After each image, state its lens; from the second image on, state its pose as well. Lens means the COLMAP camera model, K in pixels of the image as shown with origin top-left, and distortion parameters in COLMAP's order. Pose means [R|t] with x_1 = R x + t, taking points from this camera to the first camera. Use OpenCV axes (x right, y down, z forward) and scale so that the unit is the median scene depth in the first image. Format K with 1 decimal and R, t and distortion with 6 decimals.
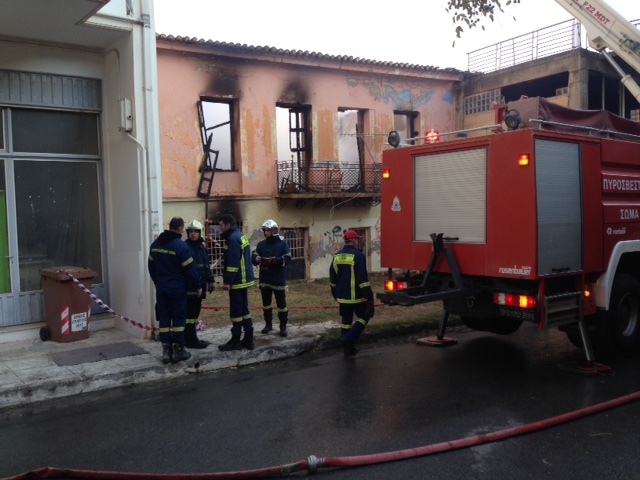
lens RADIAL K [[588.0, 0, 318.5], [0, 588.0, 244.9], [0, 0, 1]] dist [0.095907, -0.139524]
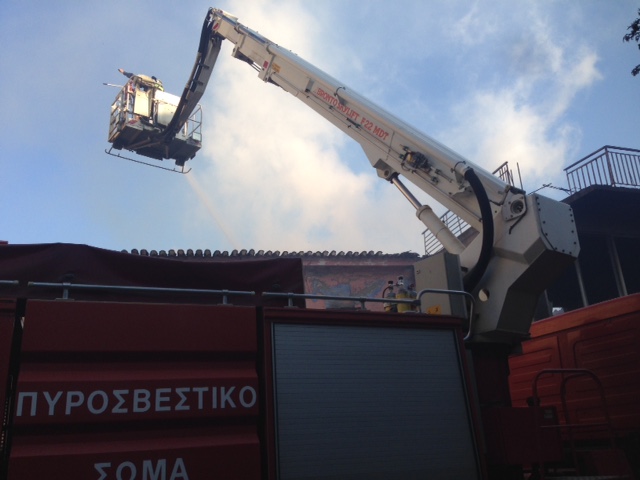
lens RADIAL K [[593.6, 0, 320.0], [0, 593.6, 240.0], [0, 0, 1]] dist [0.134740, -0.258943]
pose [[0.960764, -0.132563, -0.243639, 0.554916], [0.033041, 0.926842, -0.373996, -0.027926], [0.275393, 0.351271, 0.894856, 0.437103]]
